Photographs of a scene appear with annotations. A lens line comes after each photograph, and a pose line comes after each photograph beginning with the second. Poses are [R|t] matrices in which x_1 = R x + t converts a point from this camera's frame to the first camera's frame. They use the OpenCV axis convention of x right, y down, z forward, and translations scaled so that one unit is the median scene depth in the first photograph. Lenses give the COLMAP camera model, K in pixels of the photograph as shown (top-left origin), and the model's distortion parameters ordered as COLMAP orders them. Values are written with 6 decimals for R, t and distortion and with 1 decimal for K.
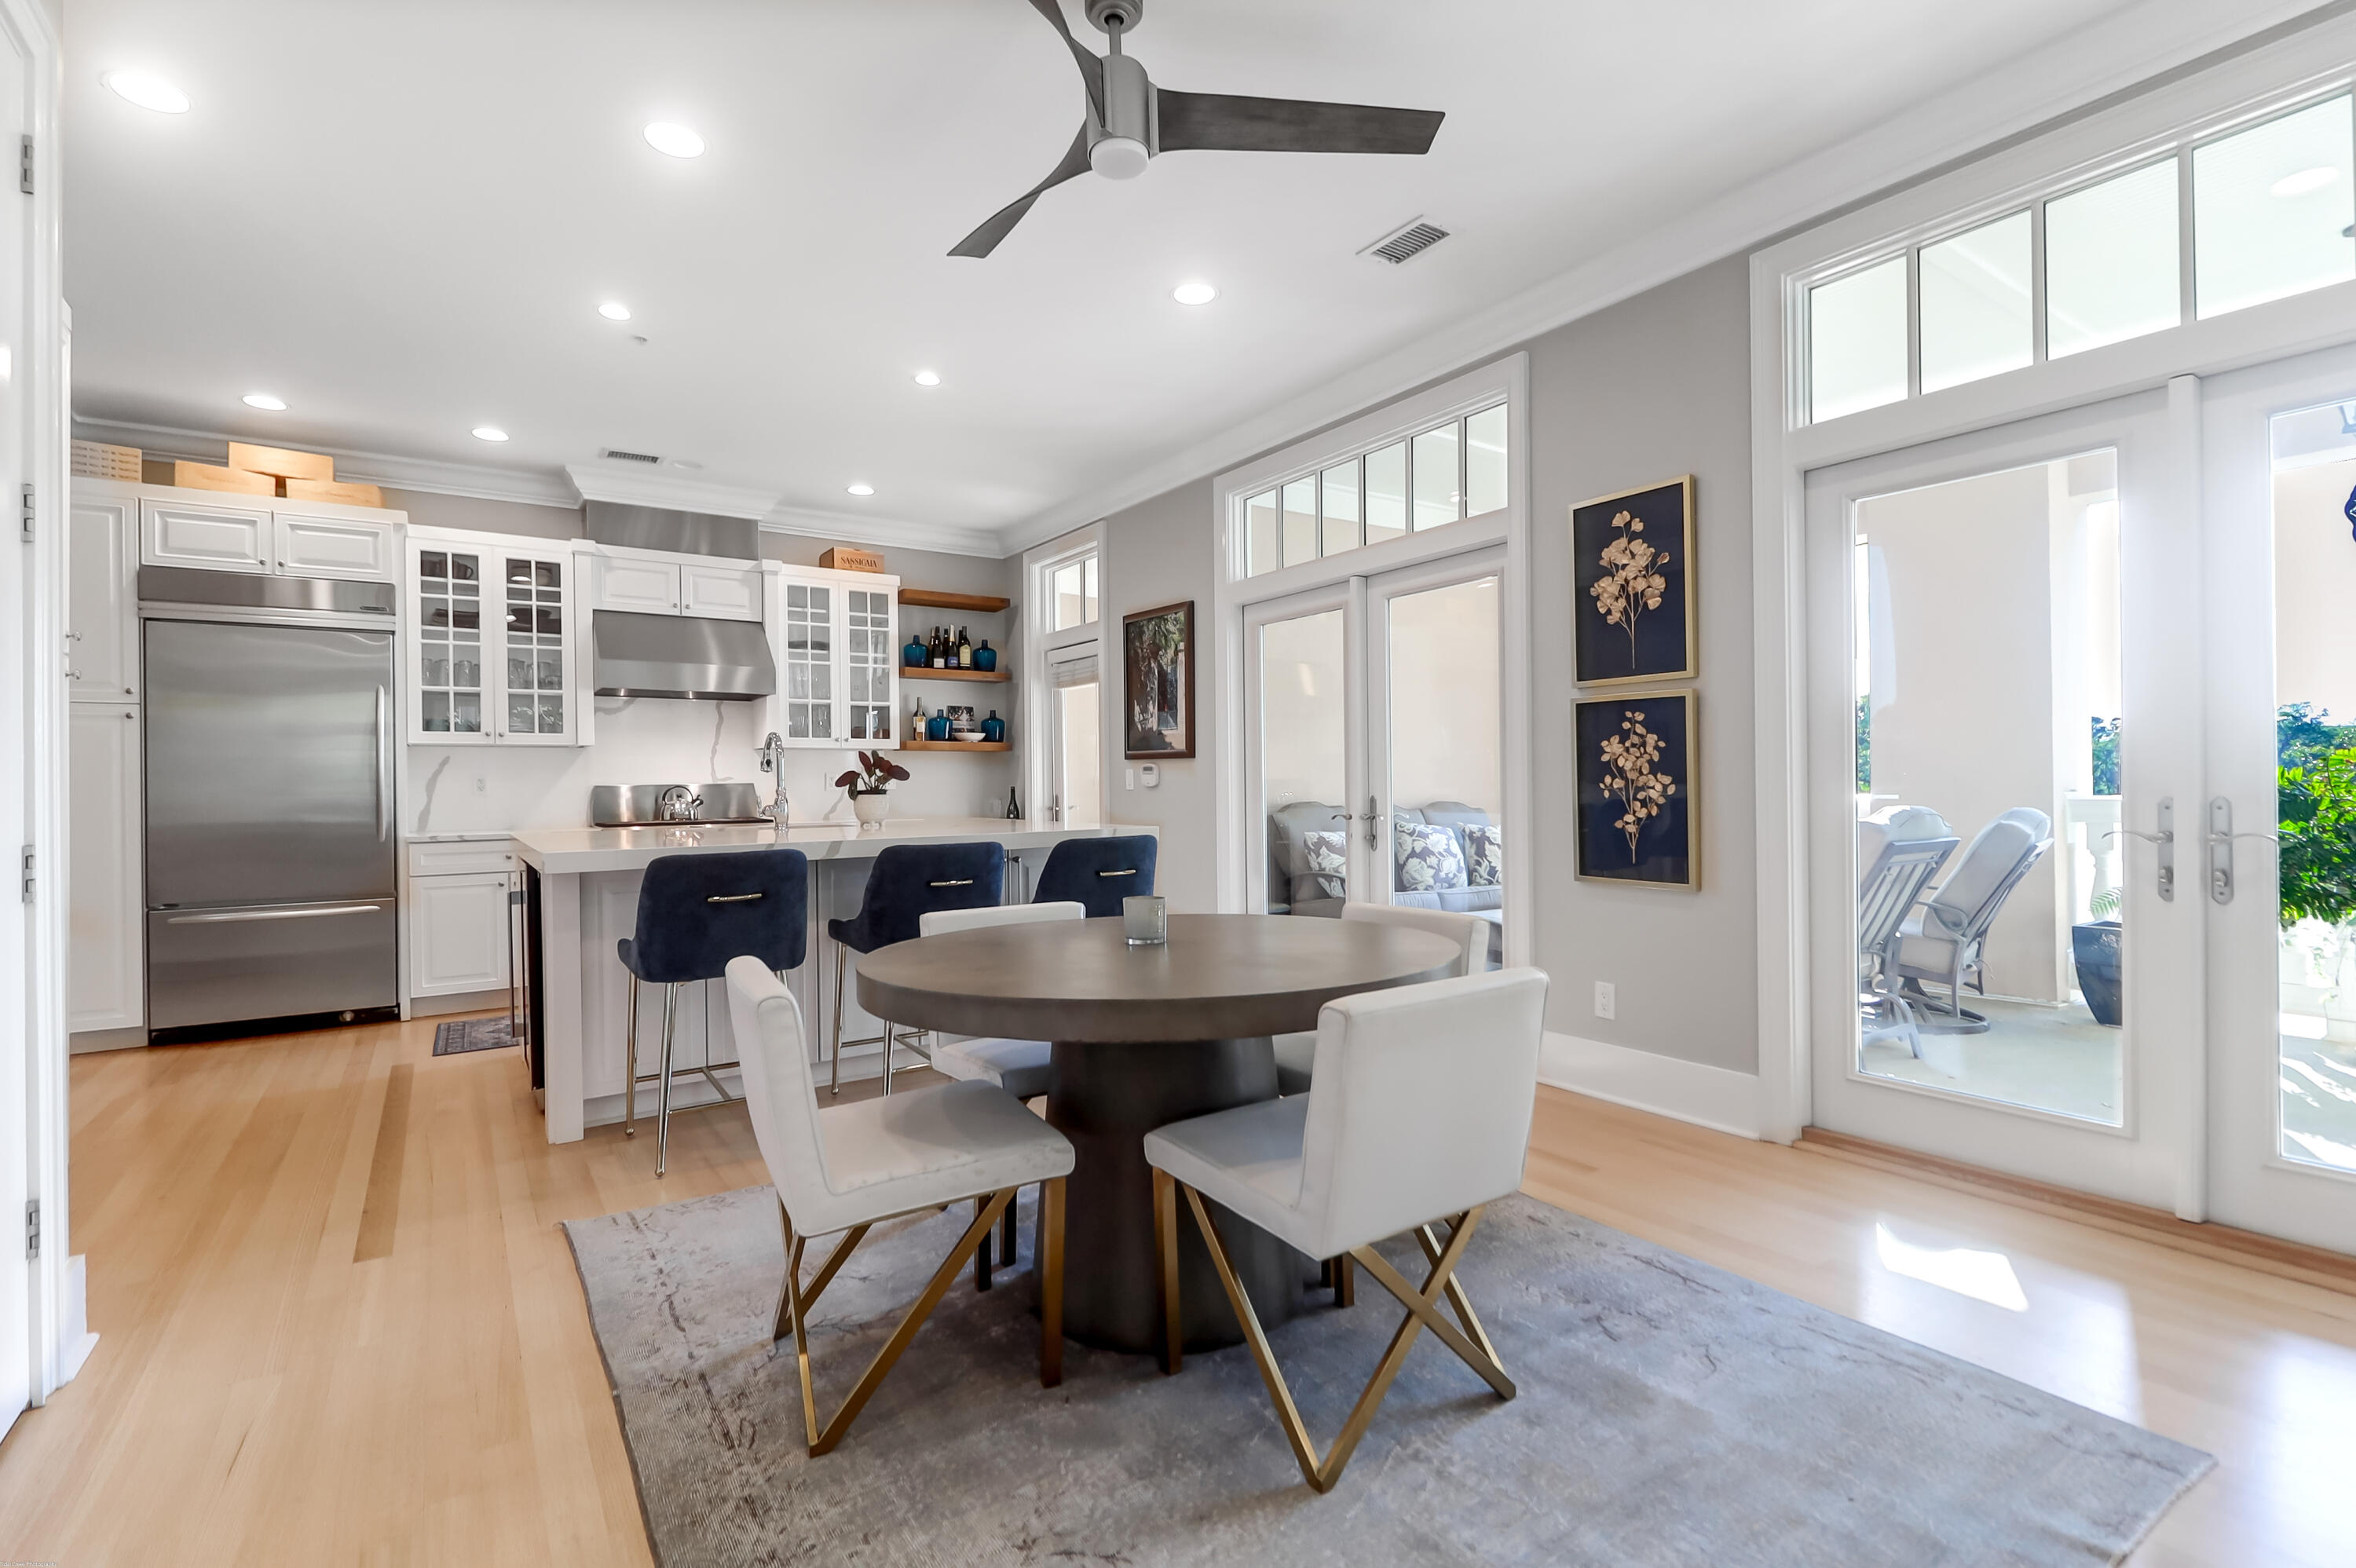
lens RADIAL K [[1079.2, 0, 1181.4], [0, 1079.2, 782.0], [0, 0, 1]] dist [0.005912, -0.000648]
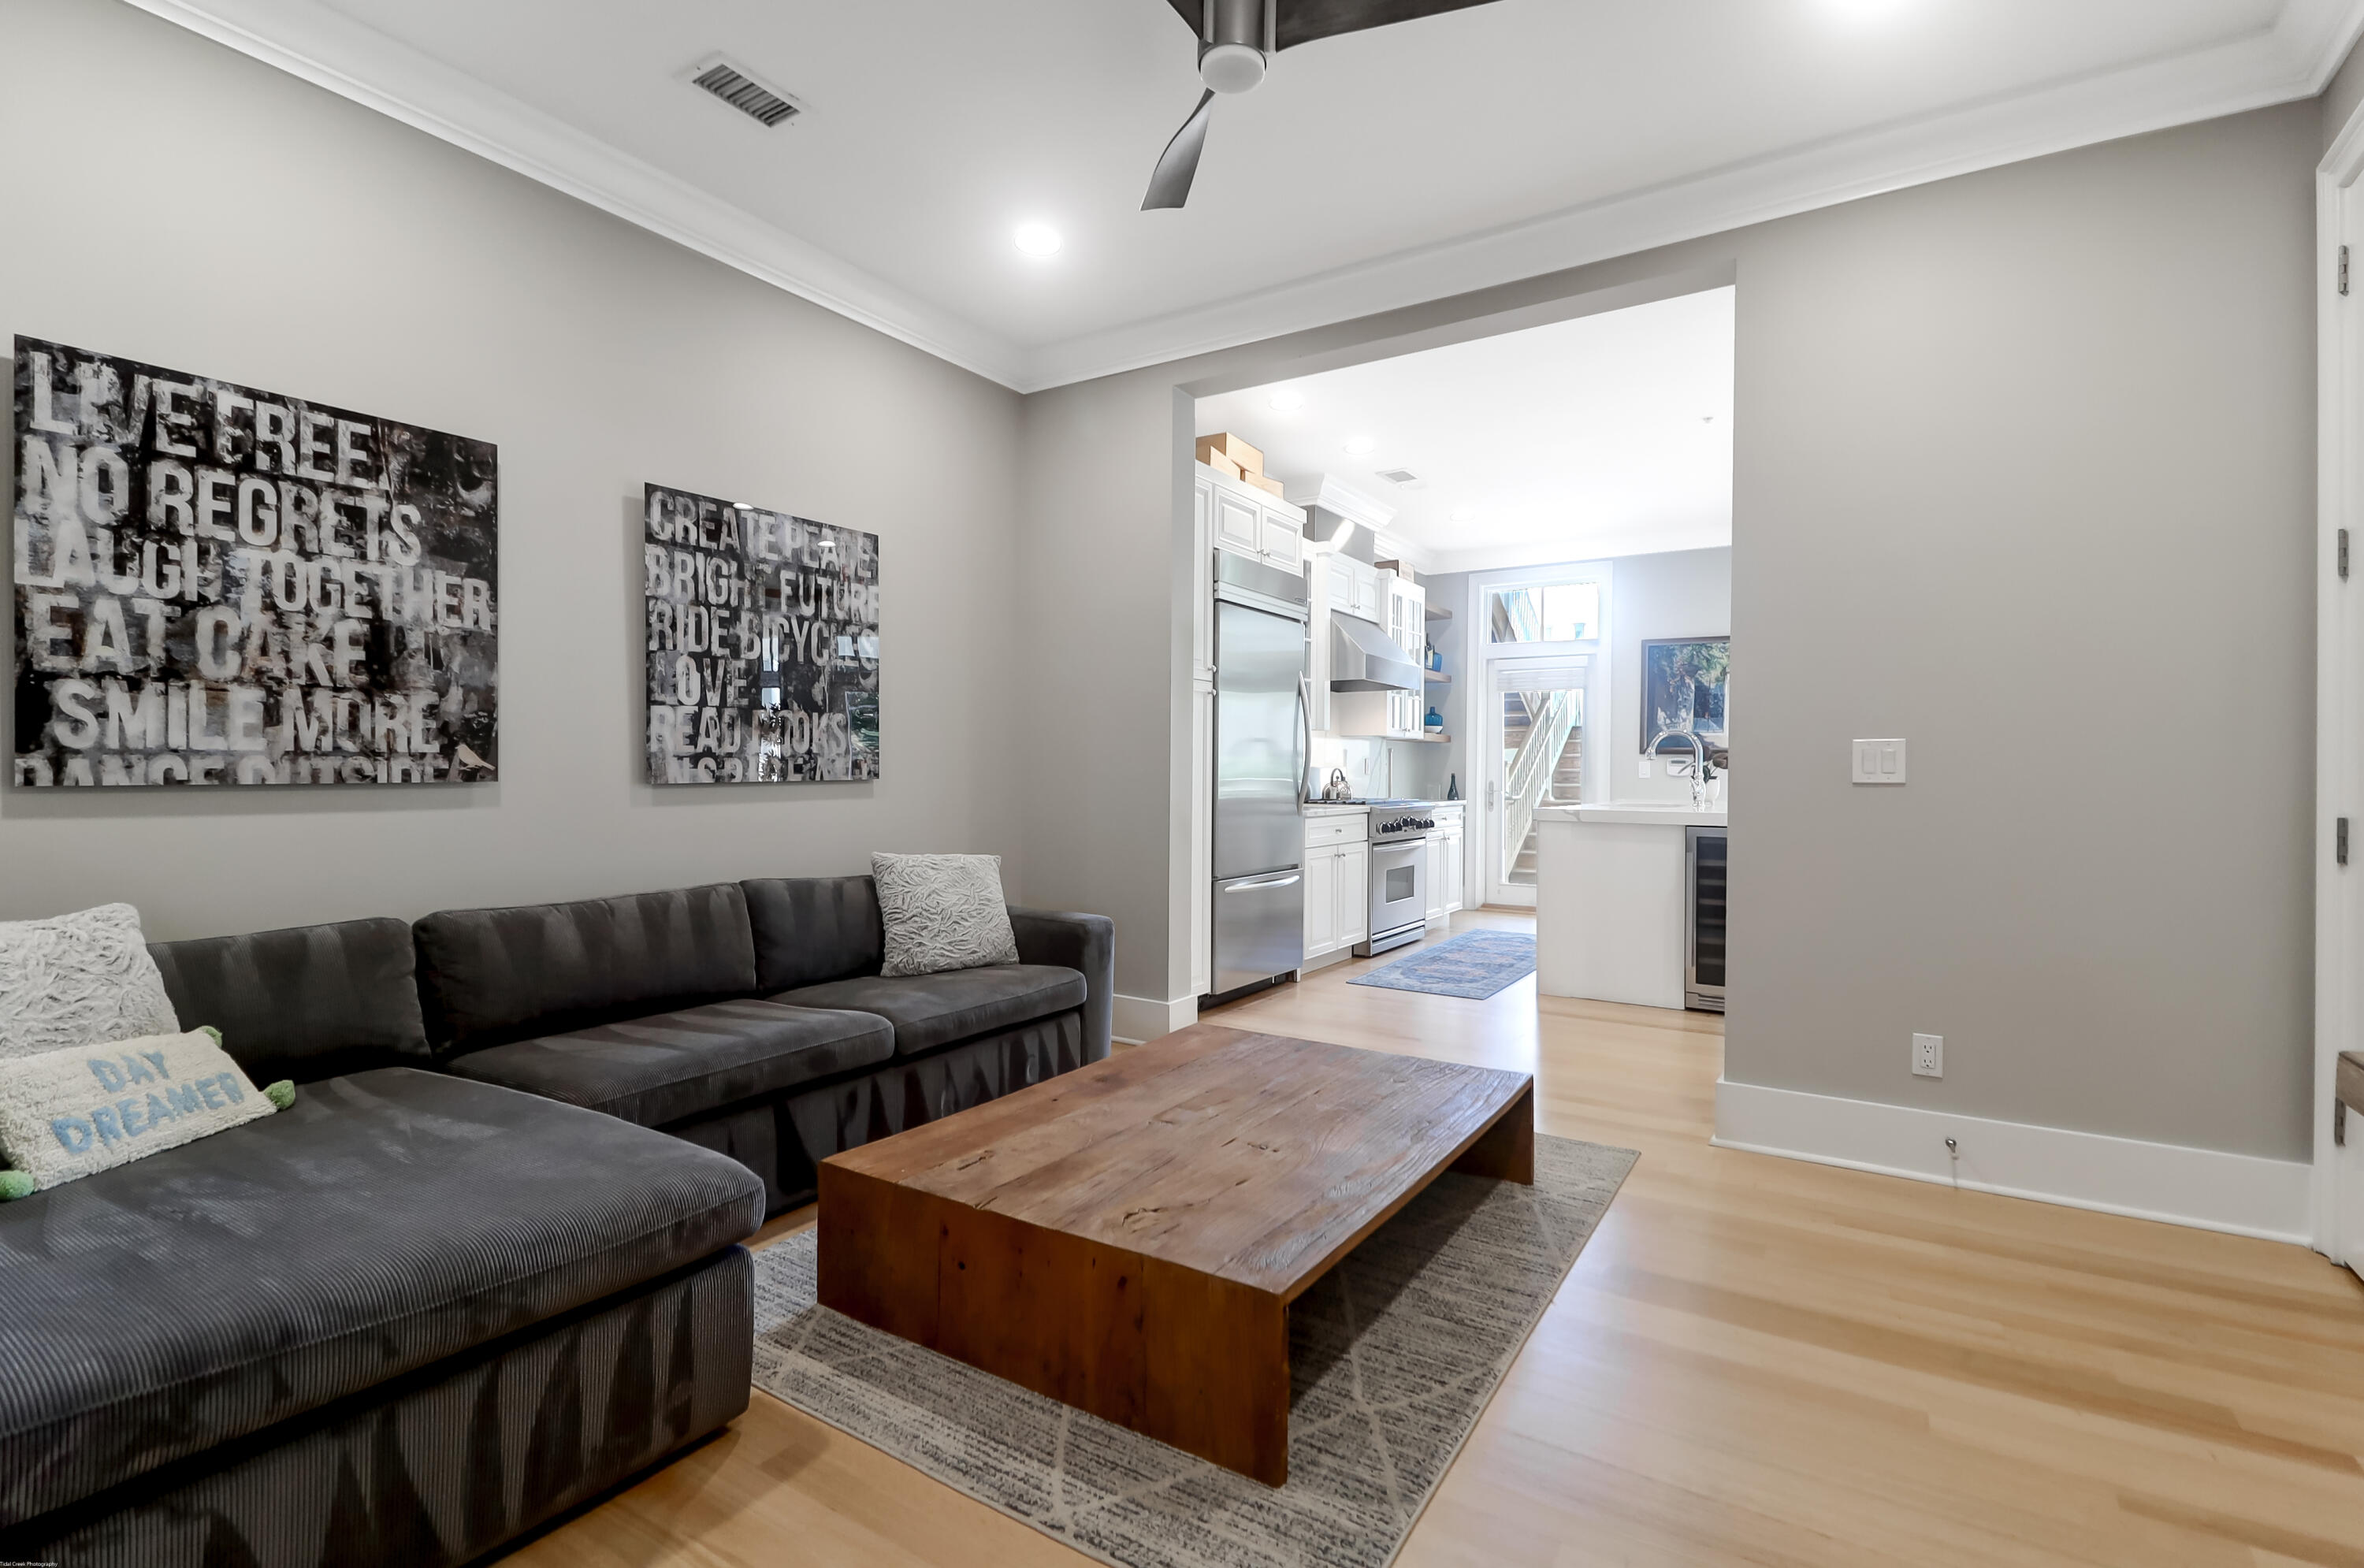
lens RADIAL K [[1083.0, 0, 1183.5], [0, 1083.0, 780.3], [0, 0, 1]] dist [0.017965, -0.000812]
pose [[0.920150, 0.014669, 0.391291, -1.131076], [-0.018102, 0.999823, 0.005087, 0.014219], [-0.391148, -0.011764, 0.920253, 0.047834]]
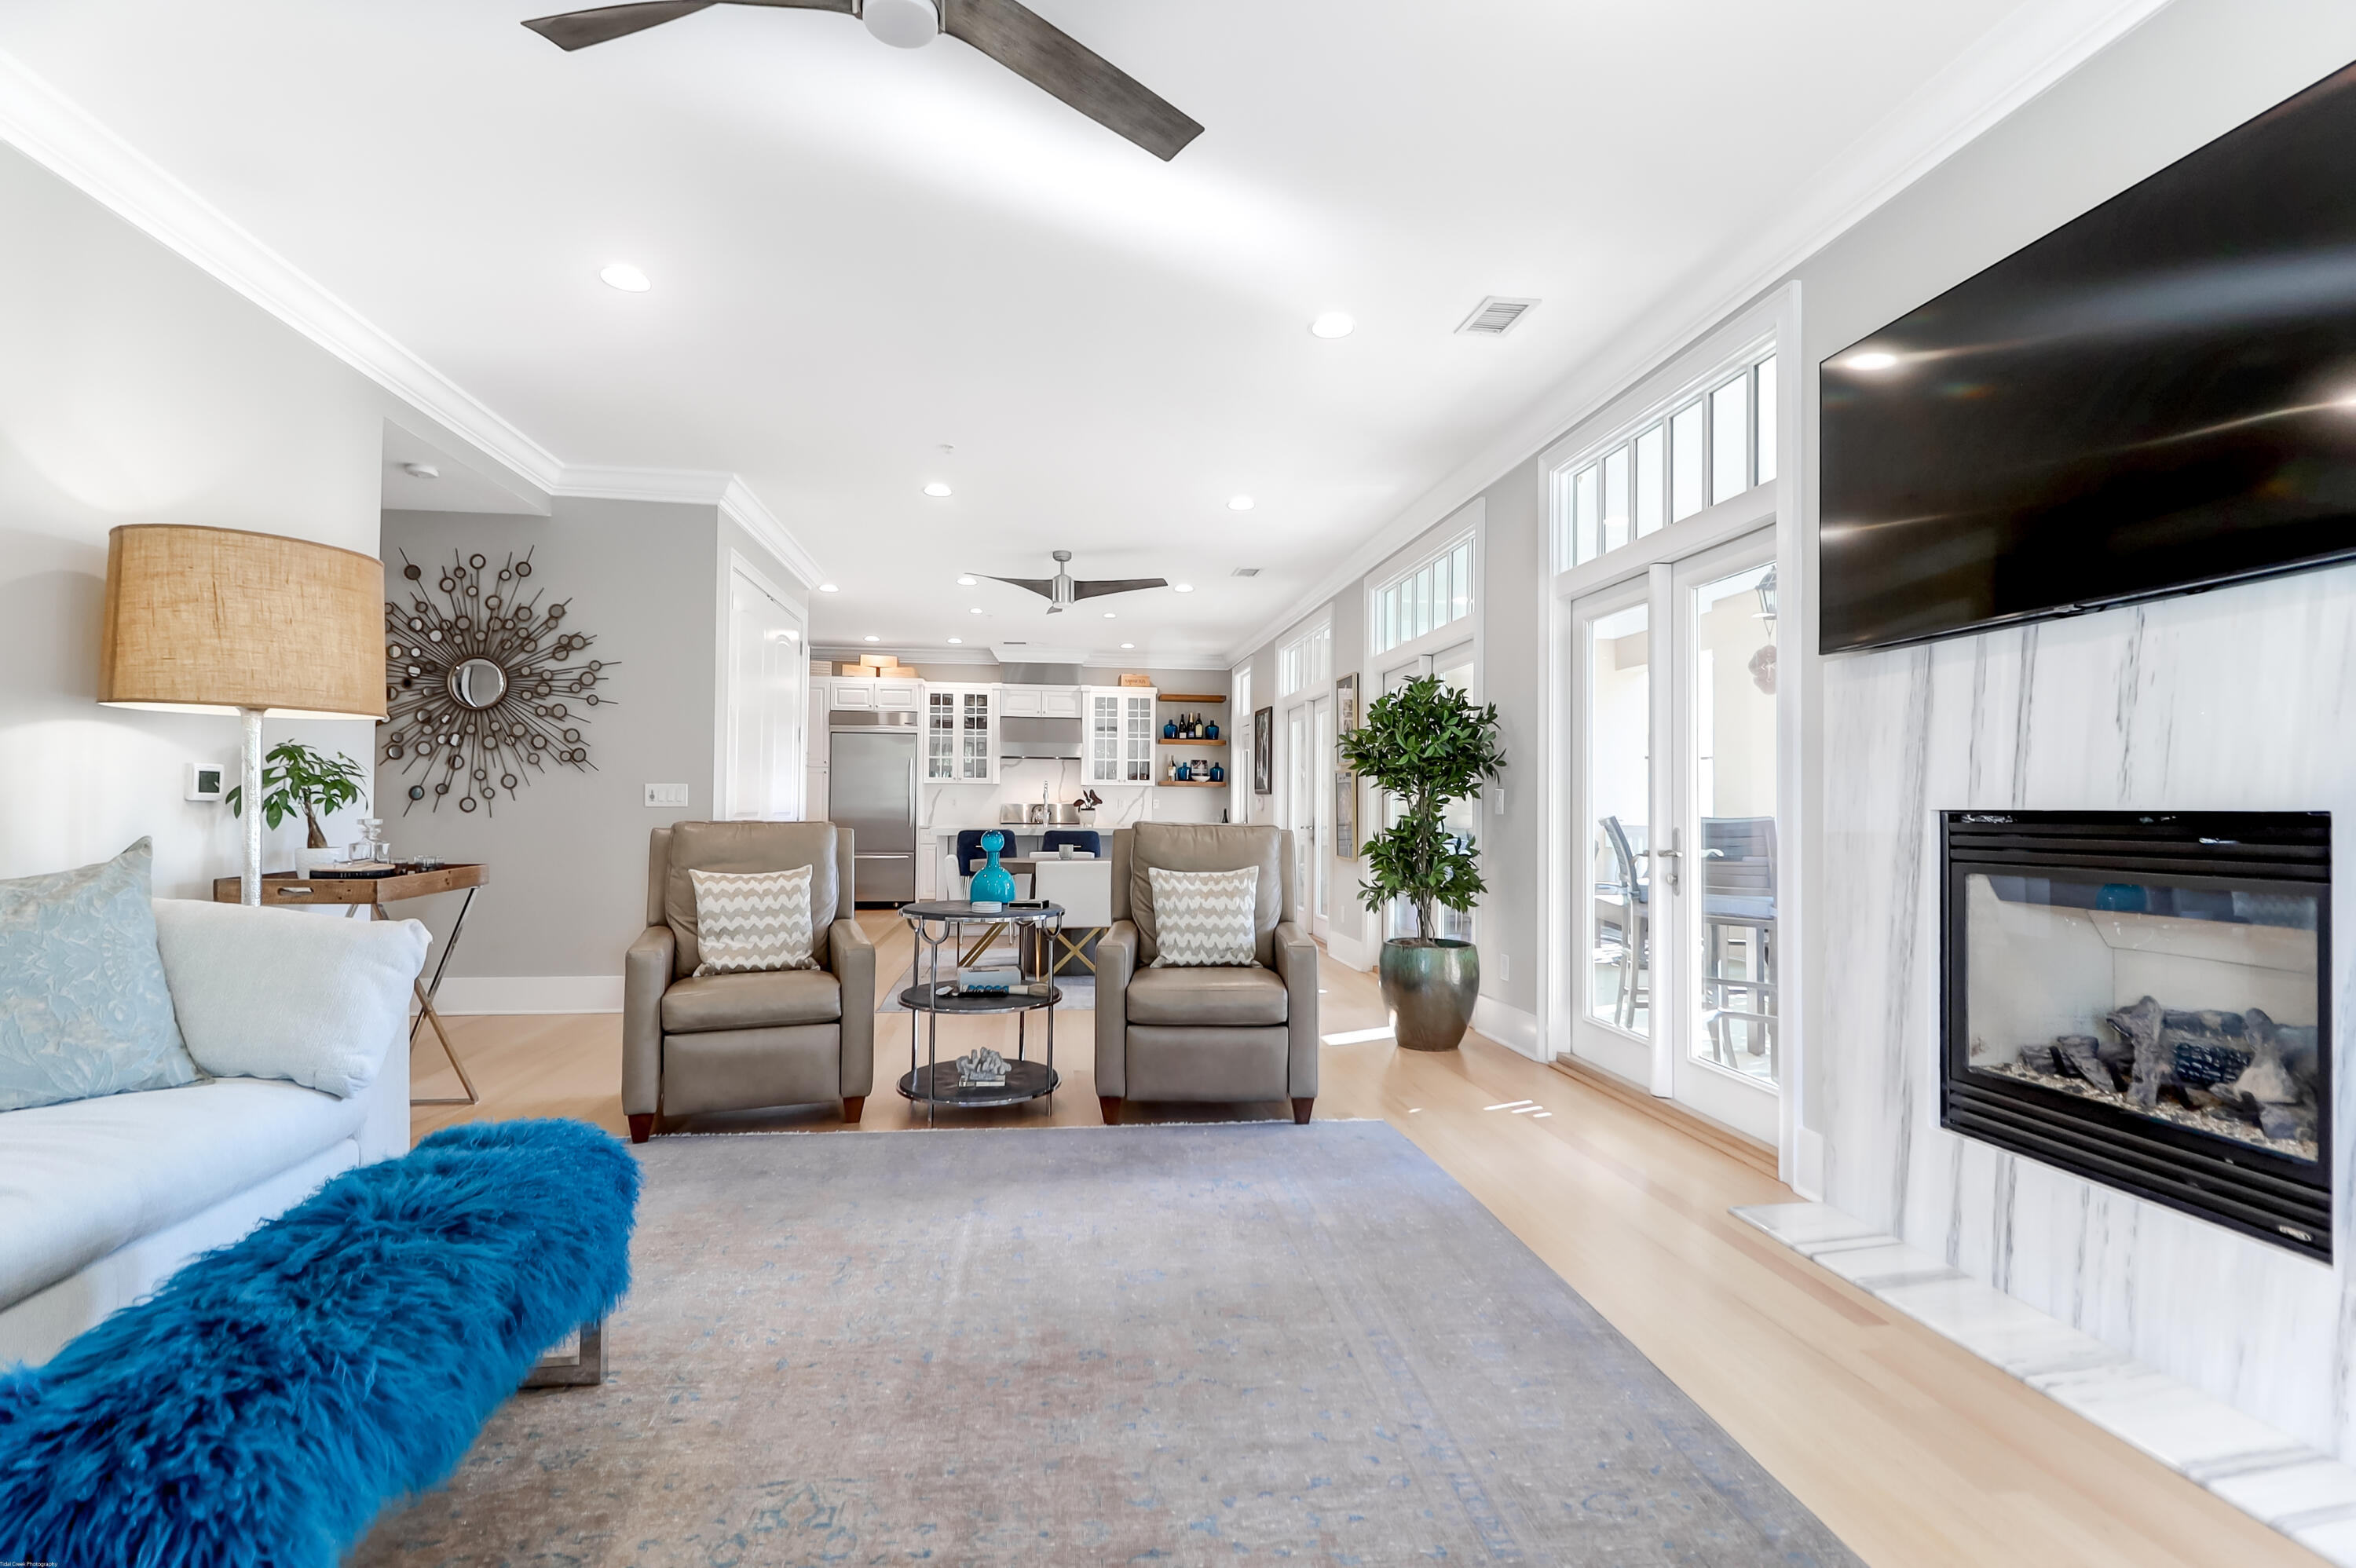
lens RADIAL K [[1079.3, 0, 1179.5], [0, 1079.3, 780.3], [0, 0, 1]] dist [0.017965, -0.000812]
pose [[0.890161, 0.006744, -0.455597, 0.689957], [-0.017582, 0.999654, -0.019555, -0.006996], [0.455308, 0.025417, 0.889971, -0.655771]]
